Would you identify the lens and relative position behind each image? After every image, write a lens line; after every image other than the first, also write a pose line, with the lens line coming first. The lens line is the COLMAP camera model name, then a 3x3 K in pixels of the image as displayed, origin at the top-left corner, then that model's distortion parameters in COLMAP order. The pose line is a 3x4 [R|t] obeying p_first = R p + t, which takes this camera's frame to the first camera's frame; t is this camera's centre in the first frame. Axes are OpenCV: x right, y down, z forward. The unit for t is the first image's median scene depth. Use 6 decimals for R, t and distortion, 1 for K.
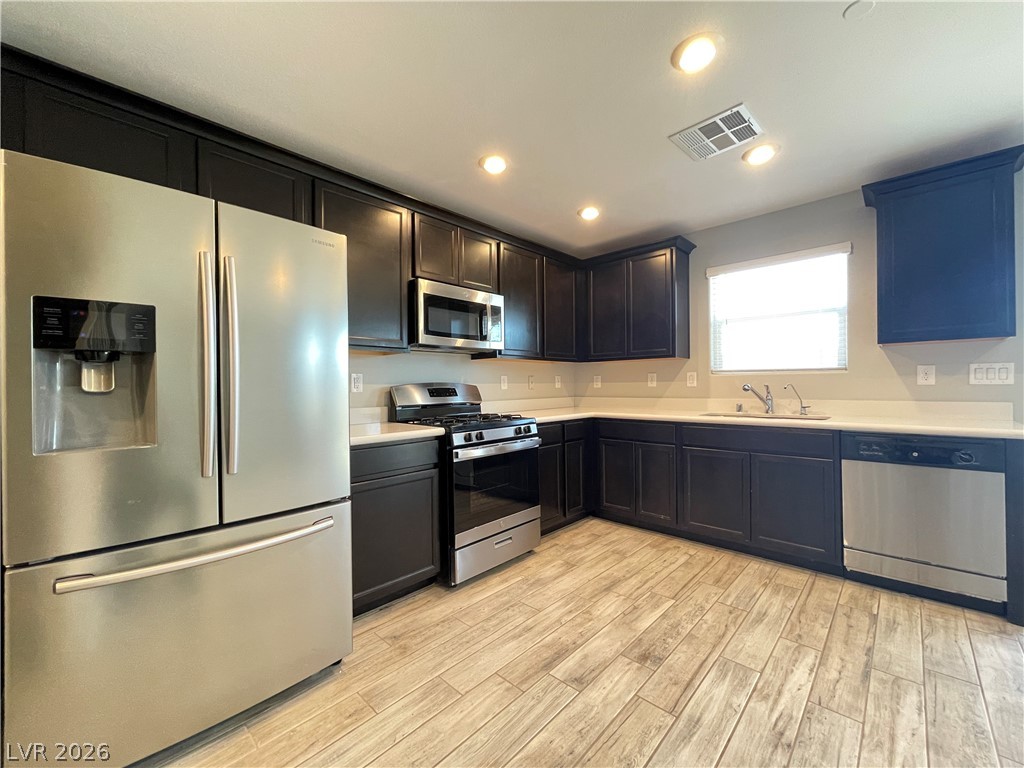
lens RADIAL K [[412.7, 0, 505.9], [0, 412.7, 384.6], [0, 0, 1]] dist [-0.001184, -0.001149]
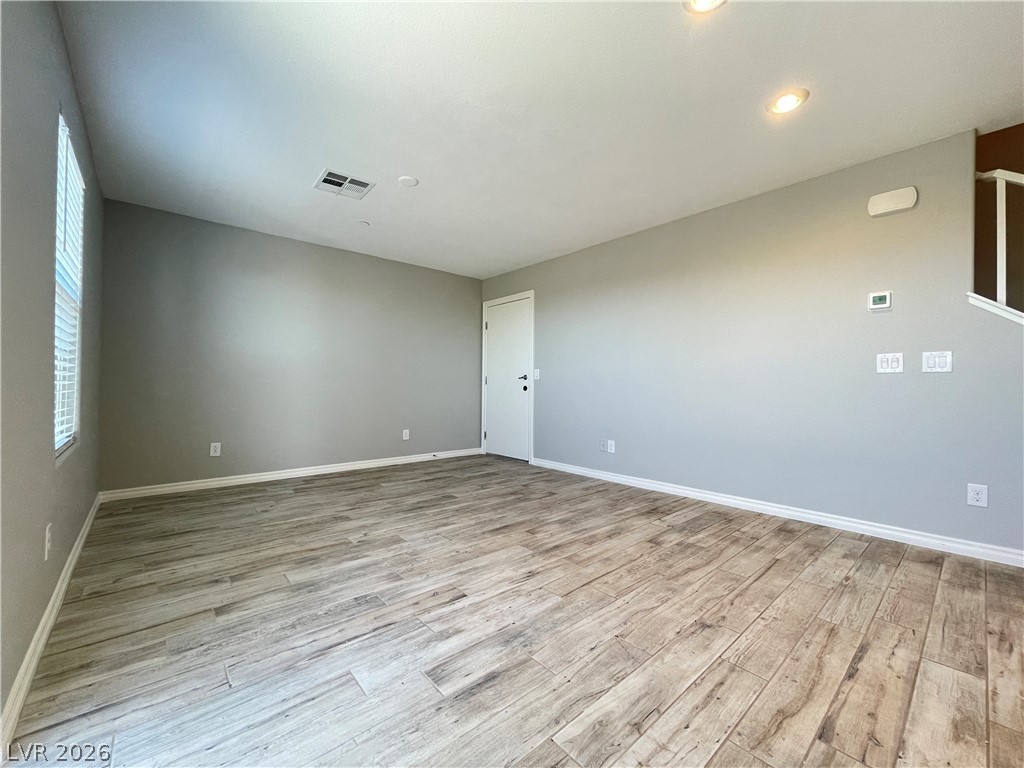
lens RADIAL K [[412.7, 0, 509.0], [0, 412.7, 385.3], [0, 0, 1]] dist [-0.001184, -0.001149]
pose [[-0.996134, 0.007604, 0.087518, 1.169405], [0.007106, 0.999957, -0.005997, 0.079776], [-0.087560, -0.005352, -0.996145, 1.473665]]
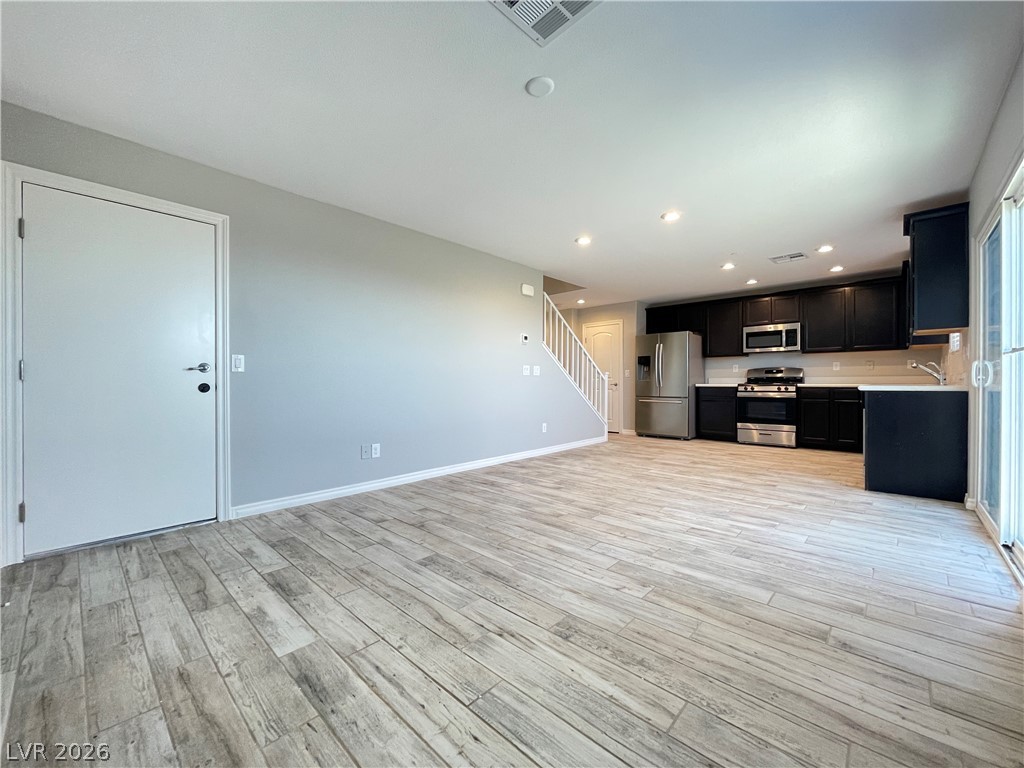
lens RADIAL K [[412.7, 0, 509.3], [0, 412.7, 380.8], [0, 0, 1]] dist [-0.001184, -0.001149]
pose [[0.011610, 0.008872, -0.999893, 2.883551], [0.006278, 0.999940, 0.008945, 0.050461], [0.999913, -0.006382, 0.011554, -0.258846]]
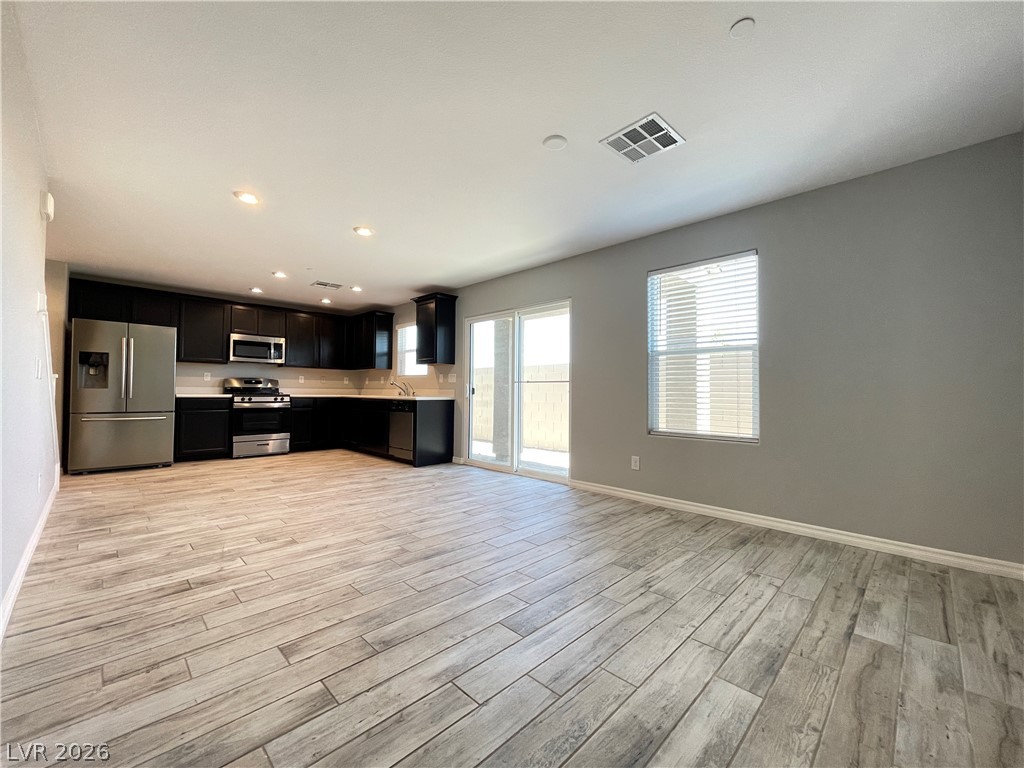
lens RADIAL K [[412.7, 0, 505.2], [0, 412.7, 384.8], [0, 0, 1]] dist [-0.001184, -0.001149]
pose [[0.999292, 0.022320, -0.030274, 1.613099], [-0.022780, 0.999629, -0.014921, 0.045054], [0.029929, 0.015600, 0.999430, -1.483204]]
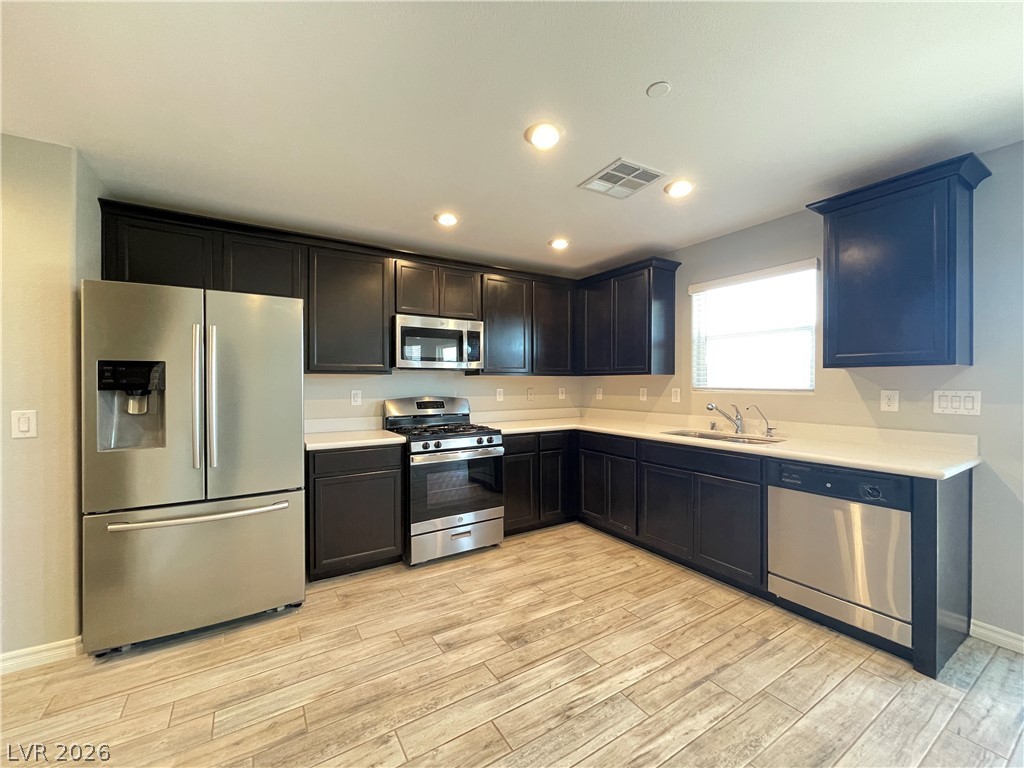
lens RADIAL K [[412.7, 0, 507.0], [0, 412.7, 384.7], [0, 0, 1]] dist [-0.001184, -0.001149]
pose [[0.968812, 0.009687, -0.247607, 0.458020], [-0.008046, 0.999938, 0.007636, -0.065922], [0.247665, -0.005405, 0.968831, -0.126276]]
